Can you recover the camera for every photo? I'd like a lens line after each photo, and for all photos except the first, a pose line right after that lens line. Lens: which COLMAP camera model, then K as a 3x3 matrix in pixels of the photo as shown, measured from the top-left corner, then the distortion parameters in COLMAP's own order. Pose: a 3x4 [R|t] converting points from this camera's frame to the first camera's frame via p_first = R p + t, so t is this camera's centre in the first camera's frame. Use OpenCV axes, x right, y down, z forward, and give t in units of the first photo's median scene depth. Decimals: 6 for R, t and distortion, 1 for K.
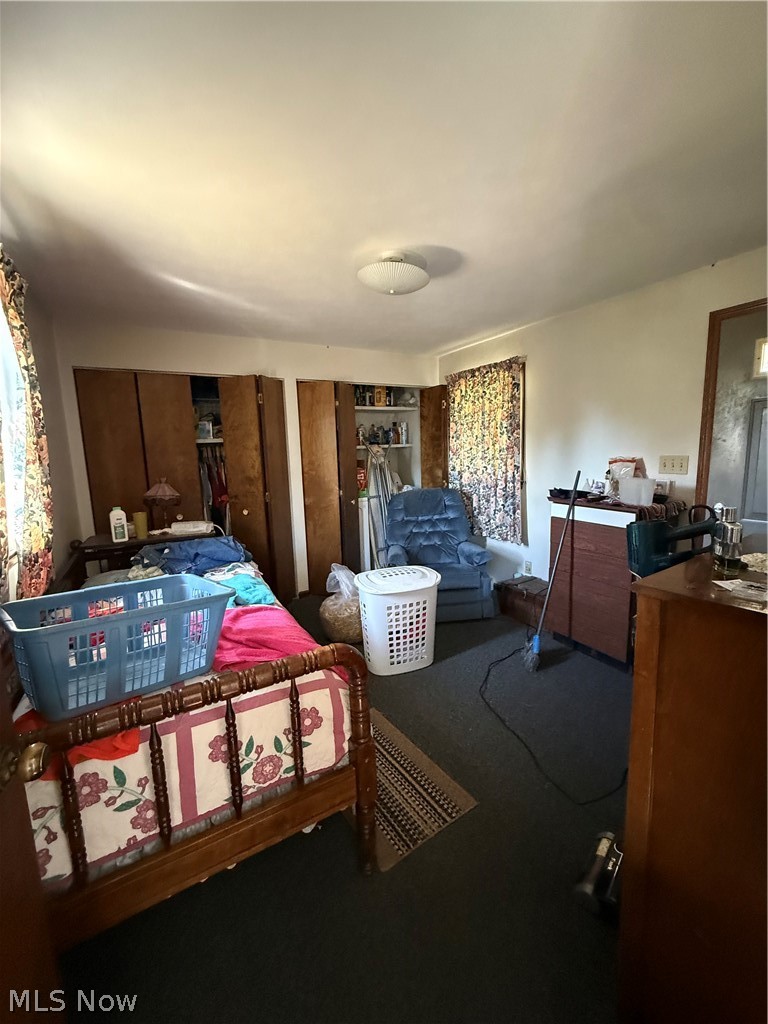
lens RADIAL K [[408.1, 0, 384.0], [0, 408.1, 512.0], [0, 0, 1]] dist [-0.000437, -0.000337]
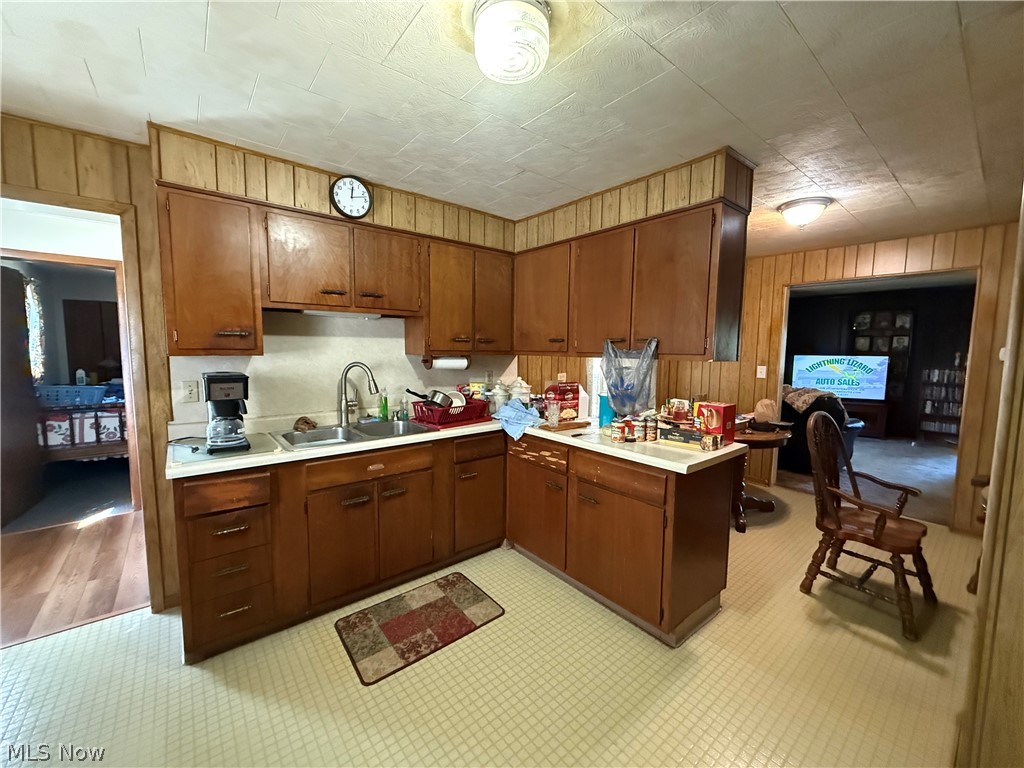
lens RADIAL K [[408.1, 0, 509.1], [0, 408.1, 384.6], [0, 0, 1]] dist [-0.000437, -0.000337]
pose [[0.985402, 0.023469, 0.168618, 2.776469], [-0.013020, 0.997940, -0.062812, 0.410893], [-0.169745, 0.059700, 0.983678, -3.413472]]
